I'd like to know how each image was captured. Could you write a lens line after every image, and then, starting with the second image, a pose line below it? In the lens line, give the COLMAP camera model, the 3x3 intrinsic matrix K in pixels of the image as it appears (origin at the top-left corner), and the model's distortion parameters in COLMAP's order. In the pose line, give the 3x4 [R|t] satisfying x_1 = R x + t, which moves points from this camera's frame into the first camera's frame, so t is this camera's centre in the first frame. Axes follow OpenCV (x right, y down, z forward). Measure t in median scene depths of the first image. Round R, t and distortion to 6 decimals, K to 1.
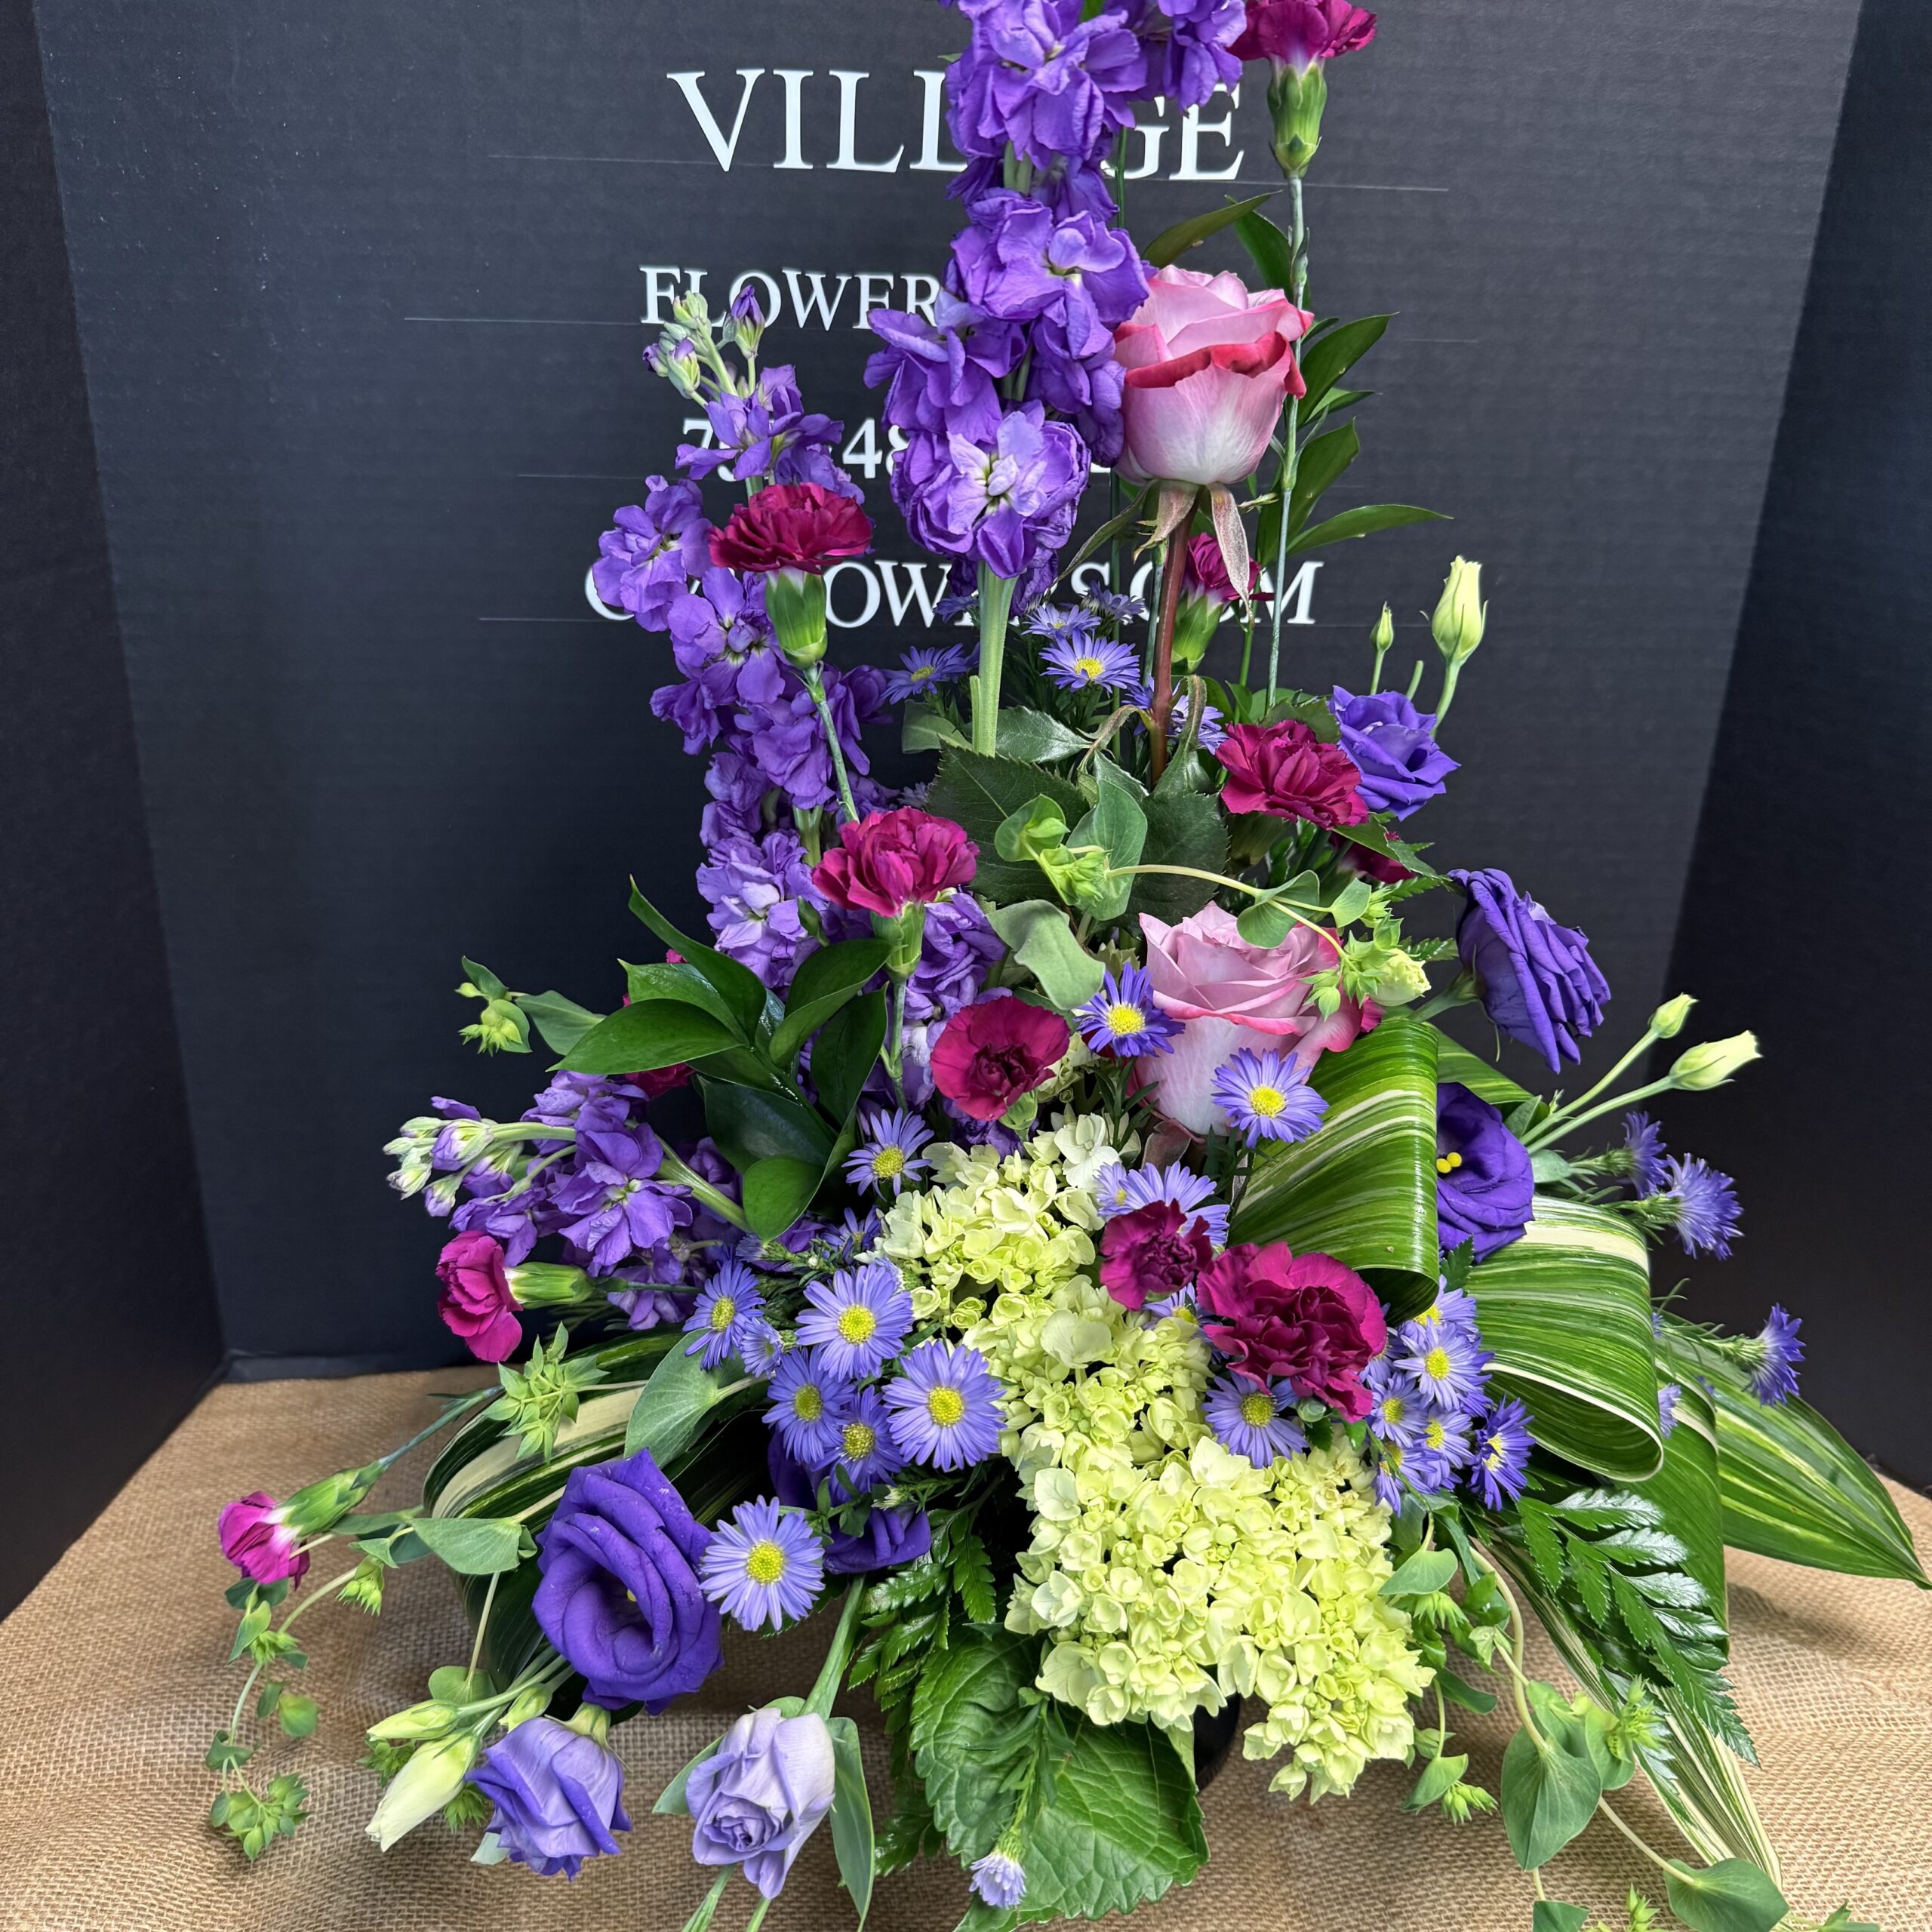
lens RADIAL K [[1838.6, 0, 966.5], [0, 1838.6, 1014.5], [0, 0, 1]] dist [0.104596, -0.226644]
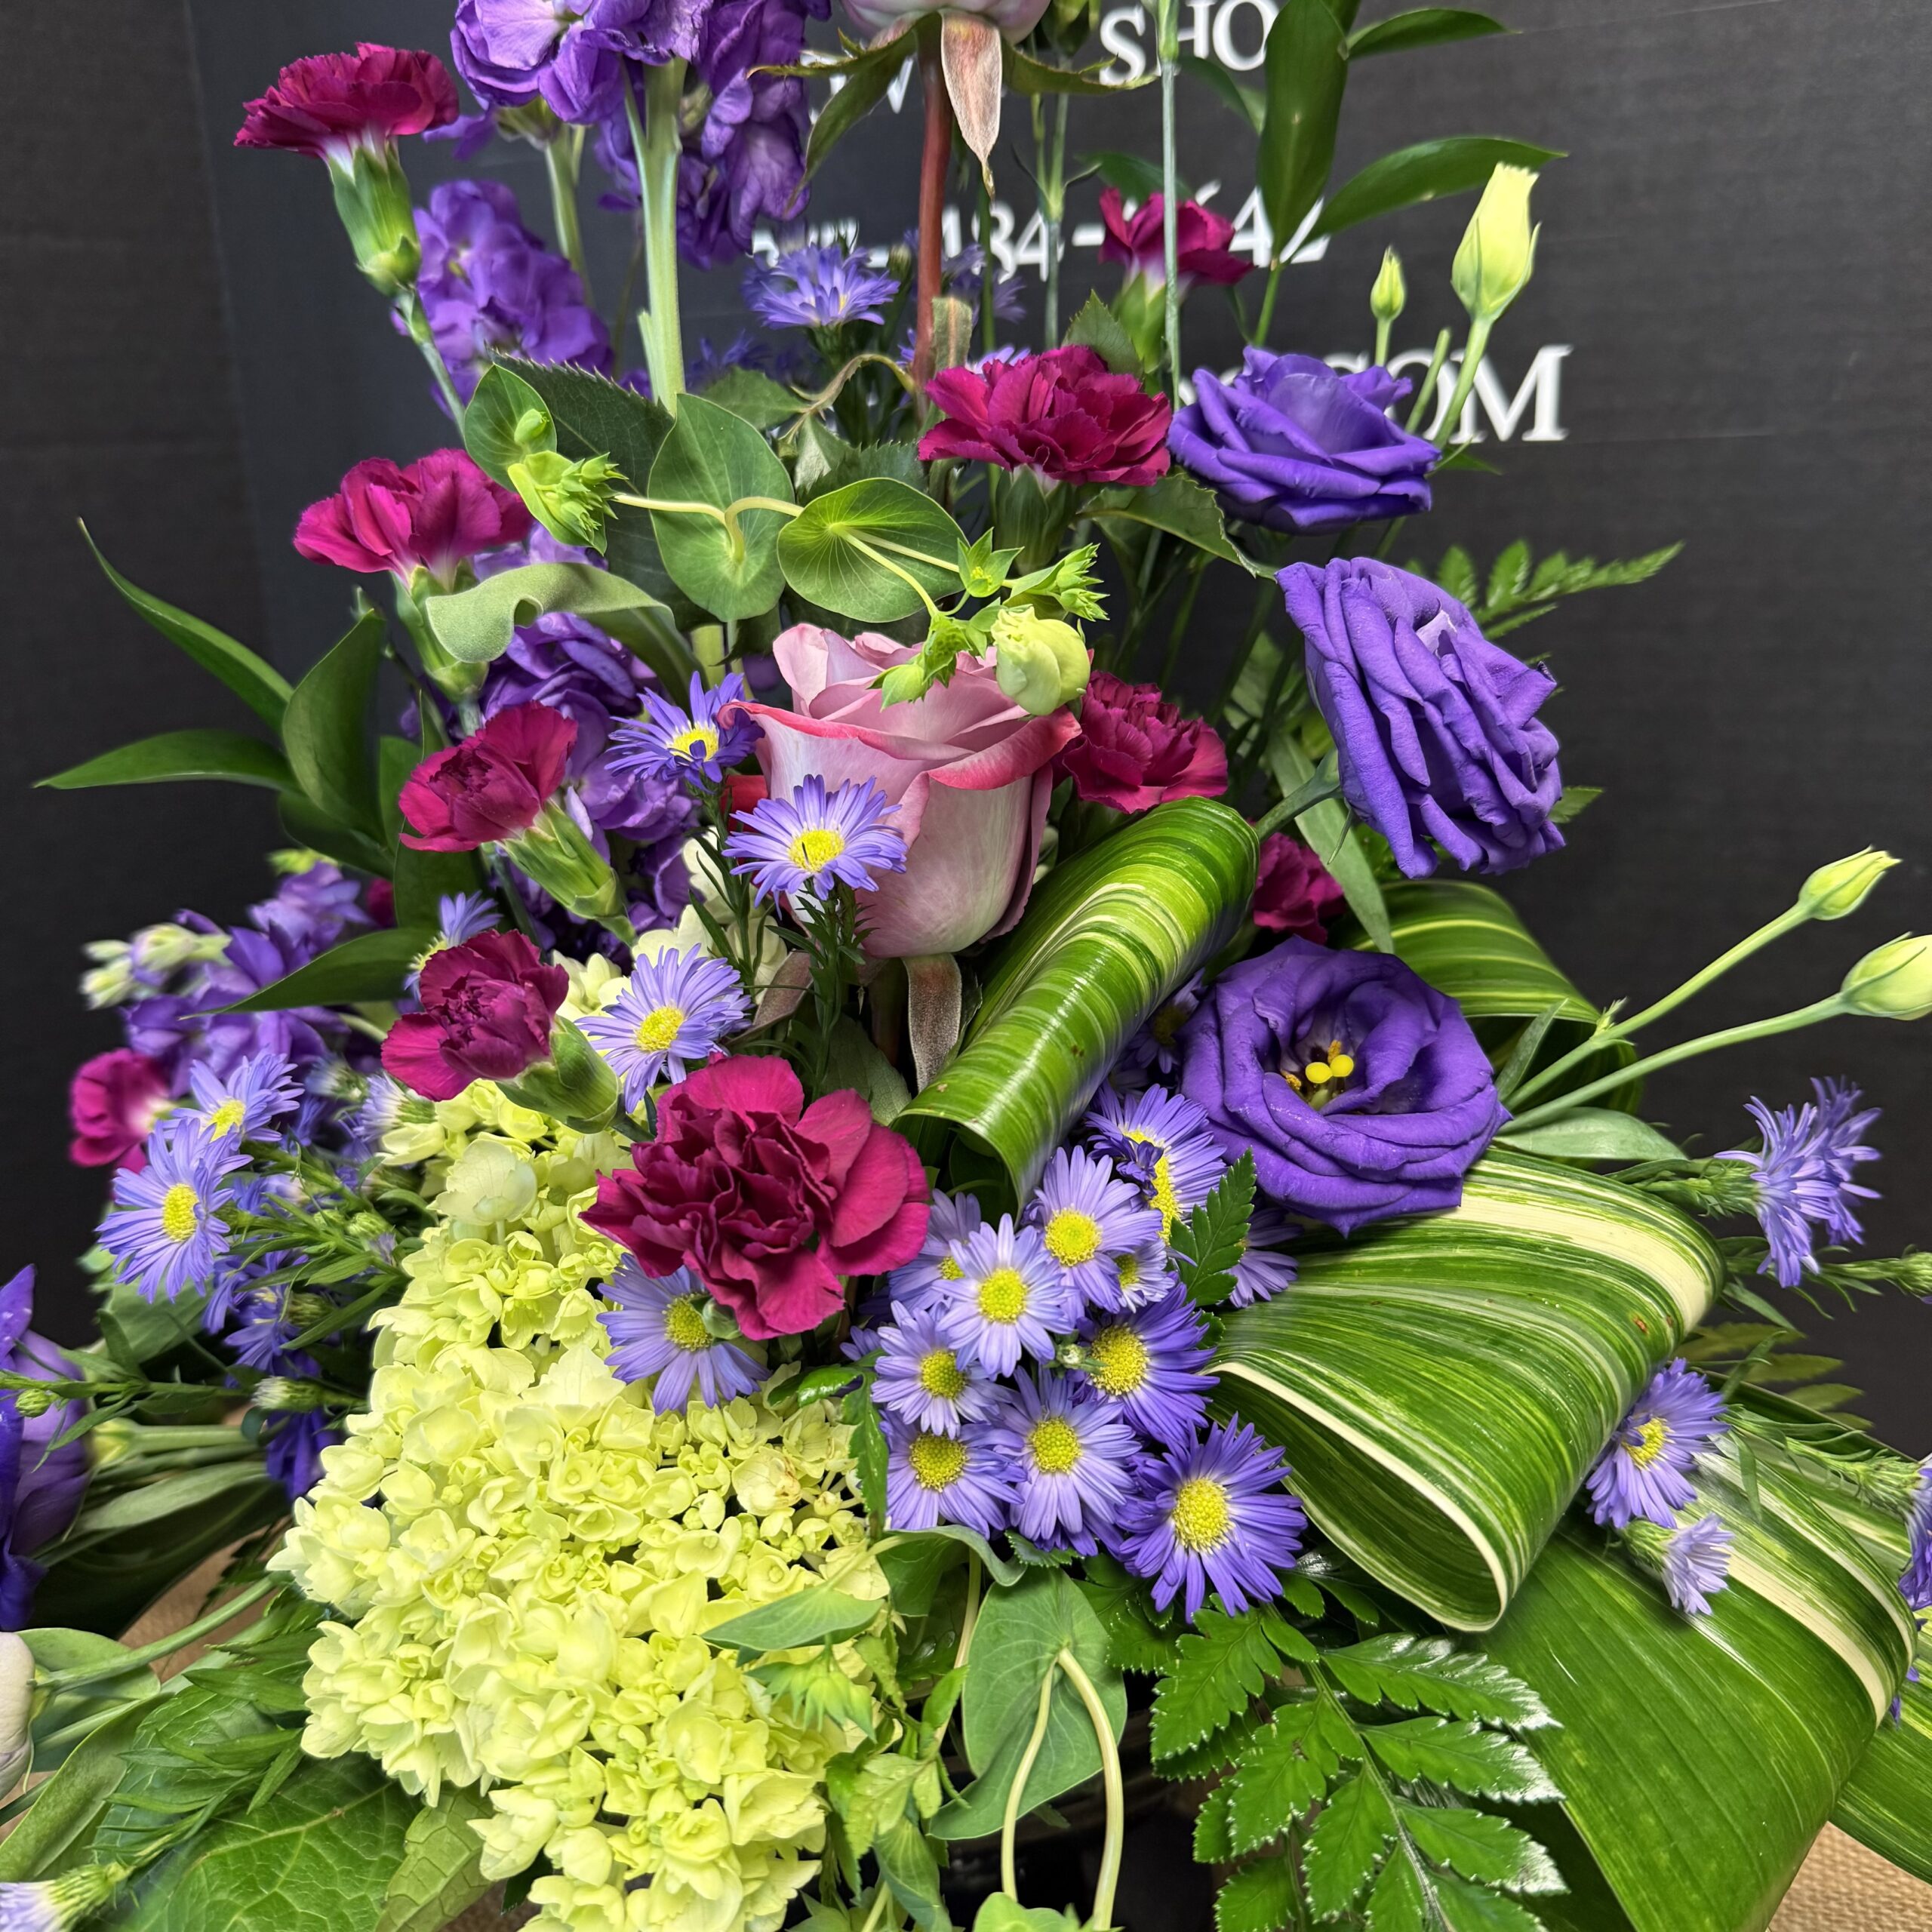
lens RADIAL K [[1868.7, 0, 949.1], [0, 1868.7, 1006.2], [0, 0, 1]] dist [0.072589, -0.196724]
pose [[0.883263, 0.055523, -0.465578, 0.462868], [-0.120207, 0.986592, -0.110393, 0.151720], [0.453206, 0.153472, 0.878095, 0.432287]]
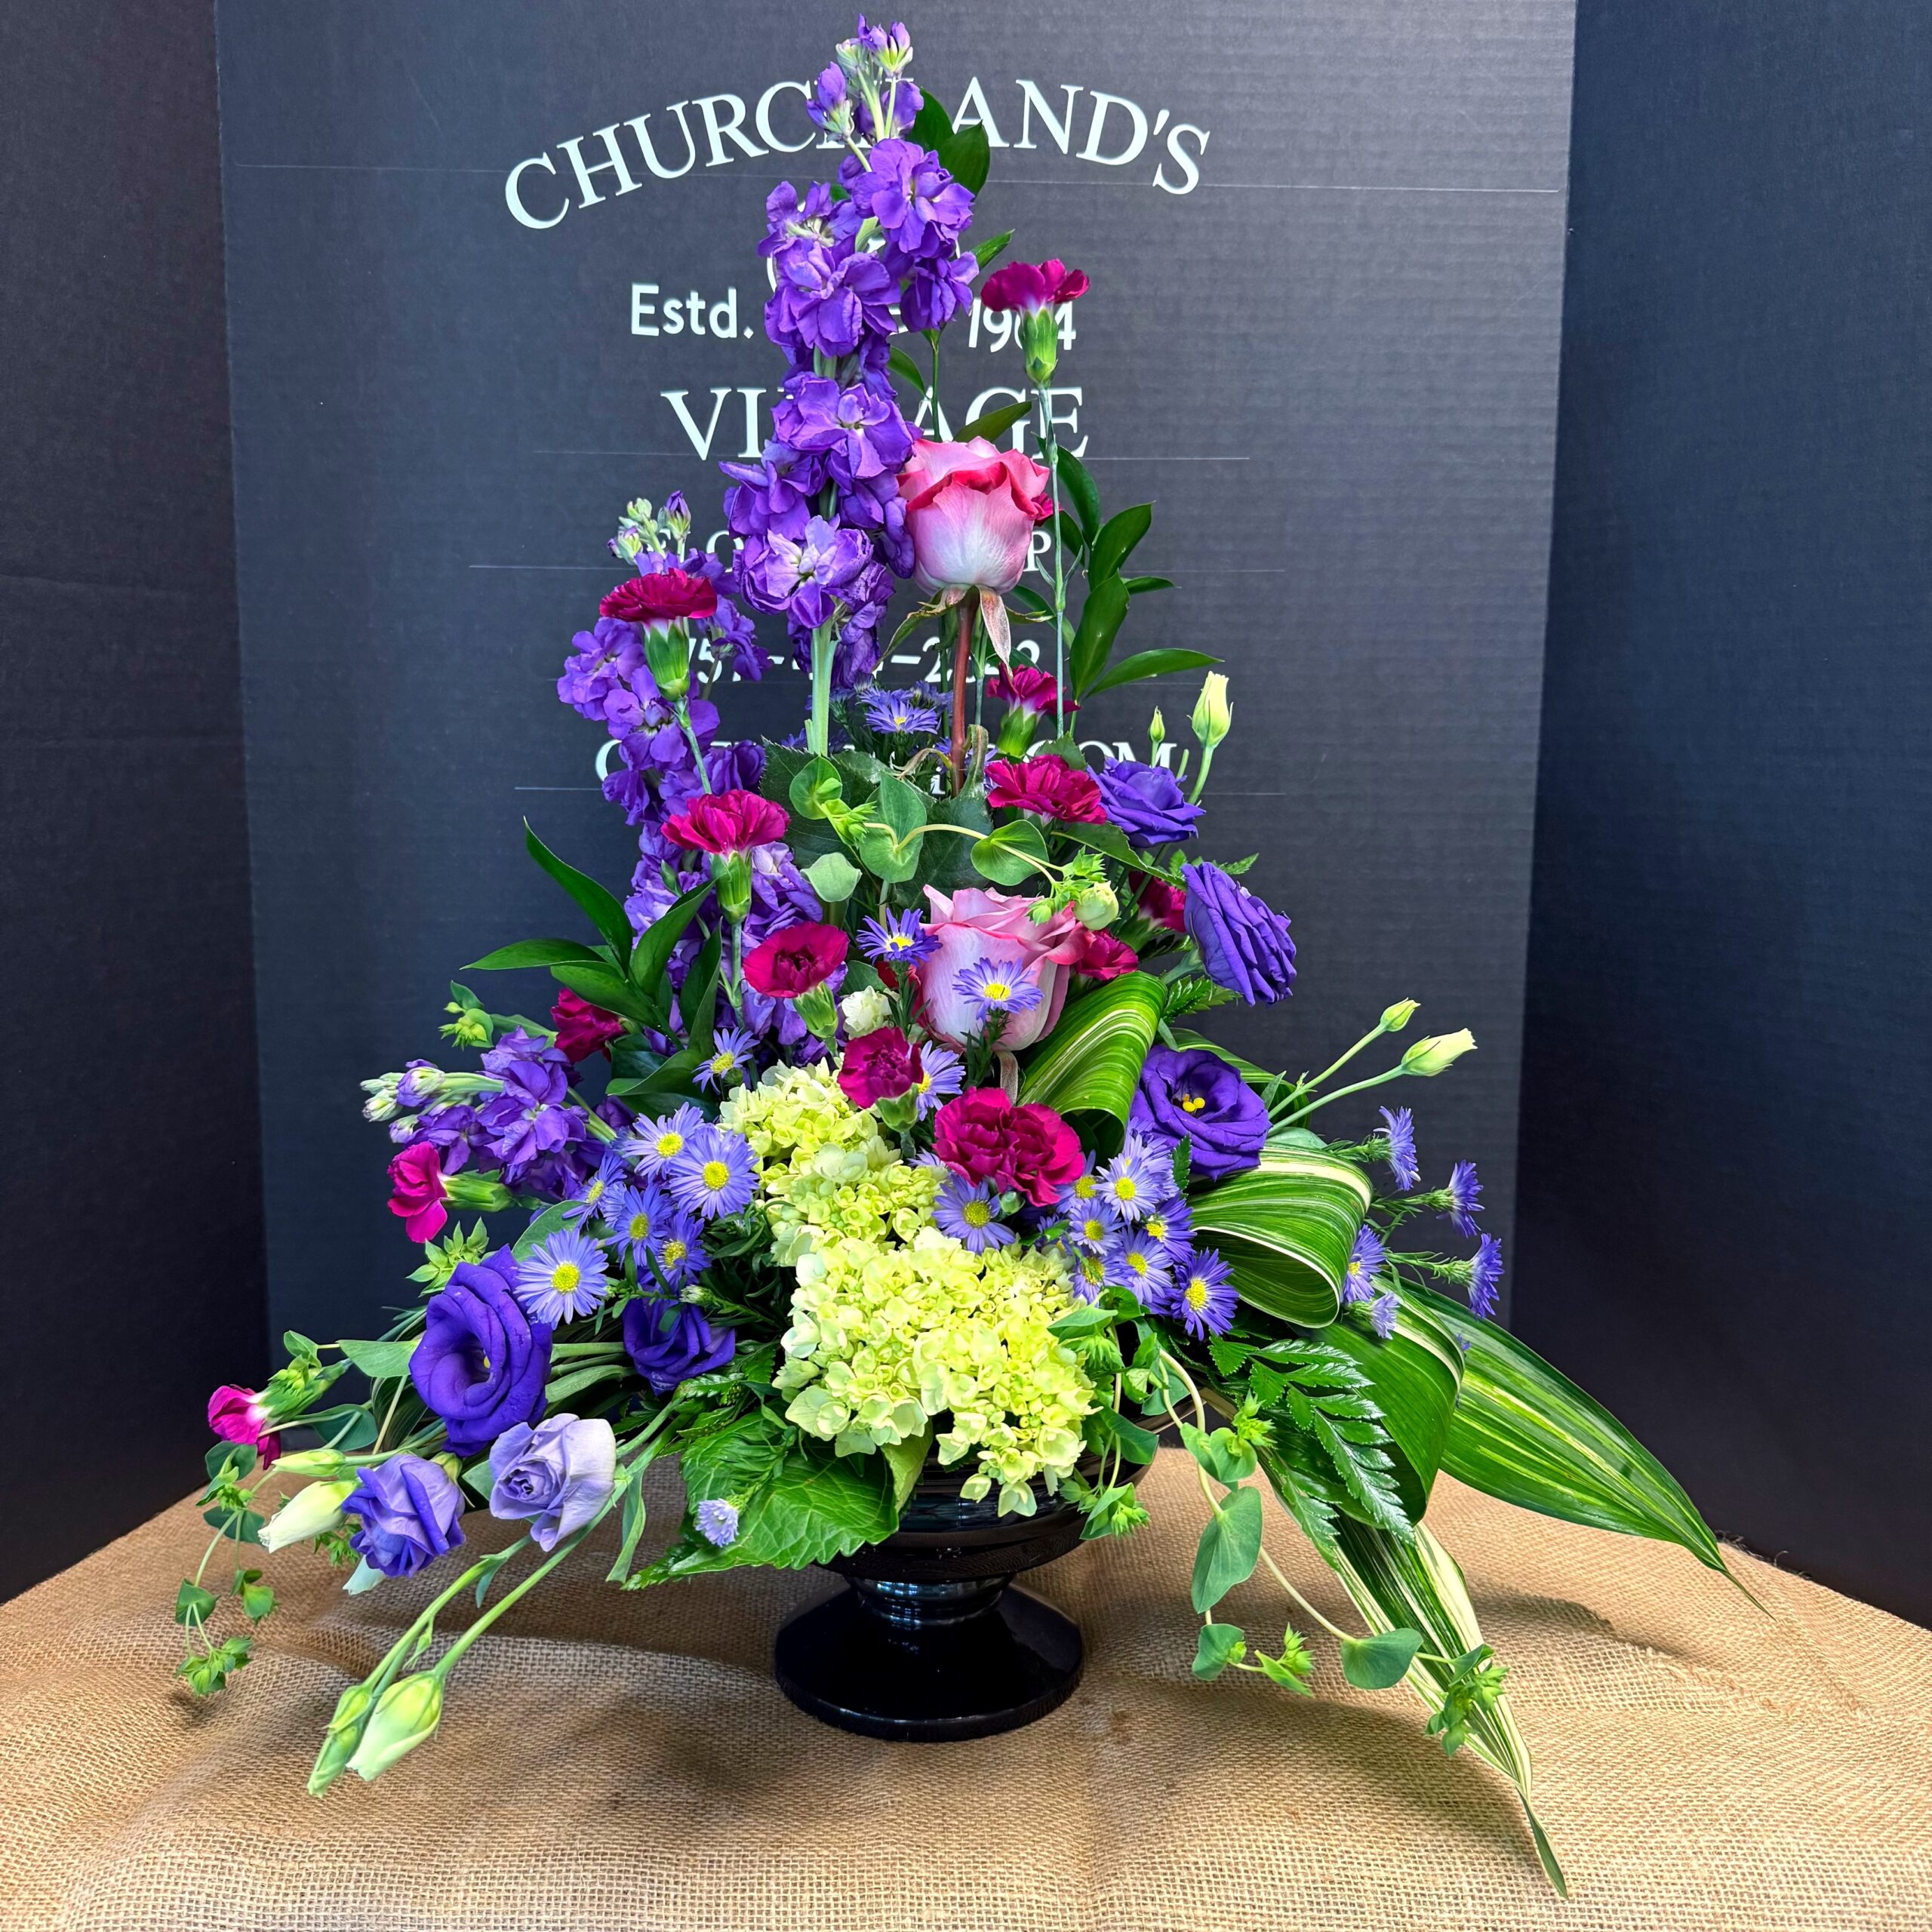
lens RADIAL K [[1838.6, 0, 966.5], [0, 1838.6, 1014.5], [0, 0, 1]] dist [0.104596, -0.226644]
pose [[0.993836, -0.009079, -0.110488, 0.262655], [-0.021005, 0.963166, -0.268086, 0.378658], [0.108852, 0.268755, 0.957038, -0.223632]]
